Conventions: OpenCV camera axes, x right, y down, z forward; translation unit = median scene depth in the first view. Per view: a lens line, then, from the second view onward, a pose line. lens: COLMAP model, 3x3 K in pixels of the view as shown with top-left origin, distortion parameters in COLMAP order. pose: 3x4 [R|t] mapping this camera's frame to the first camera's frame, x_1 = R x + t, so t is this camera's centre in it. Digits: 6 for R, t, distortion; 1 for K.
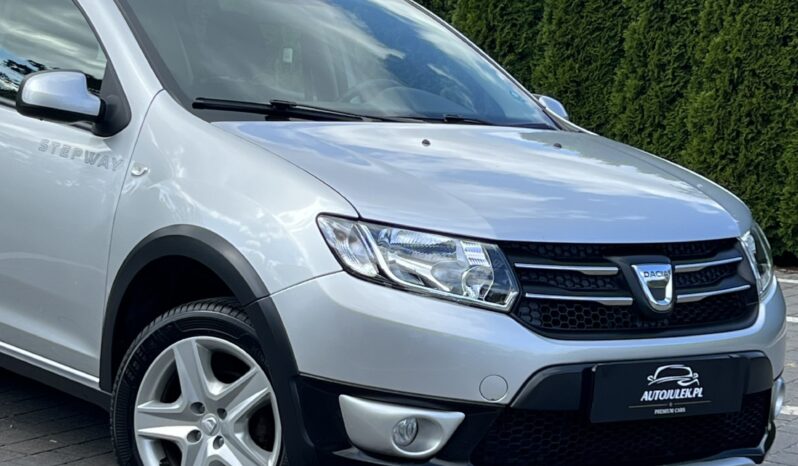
lens RADIAL K [[1849.7, 0, 395.2], [0, 1849.7, 239.0], [0, 0, 1]] dist [0.197294, 0.000000]
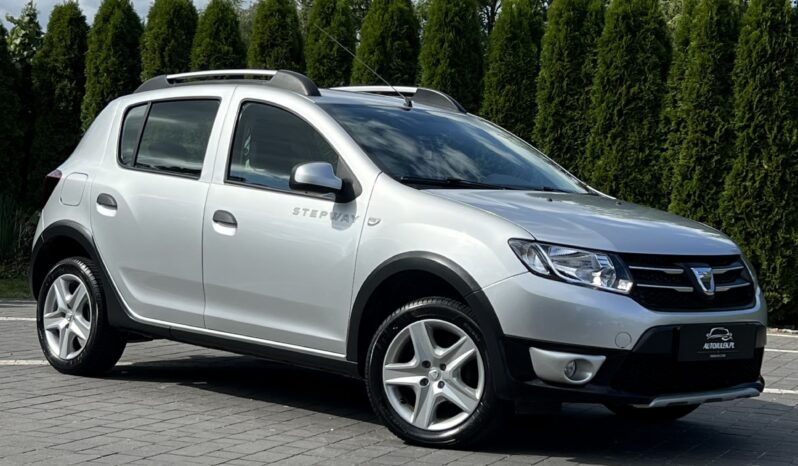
lens RADIAL K [[1436.7, 0, 386.2], [0, 1436.7, 244.8], [0, 0, 1]] dist [0.150155, 0.000000]
pose [[0.995510, -0.023564, 0.091682, -0.257433], [0.029779, 0.997307, -0.067027, 0.071331], [-0.089856, 0.069456, 0.993530, -0.249173]]
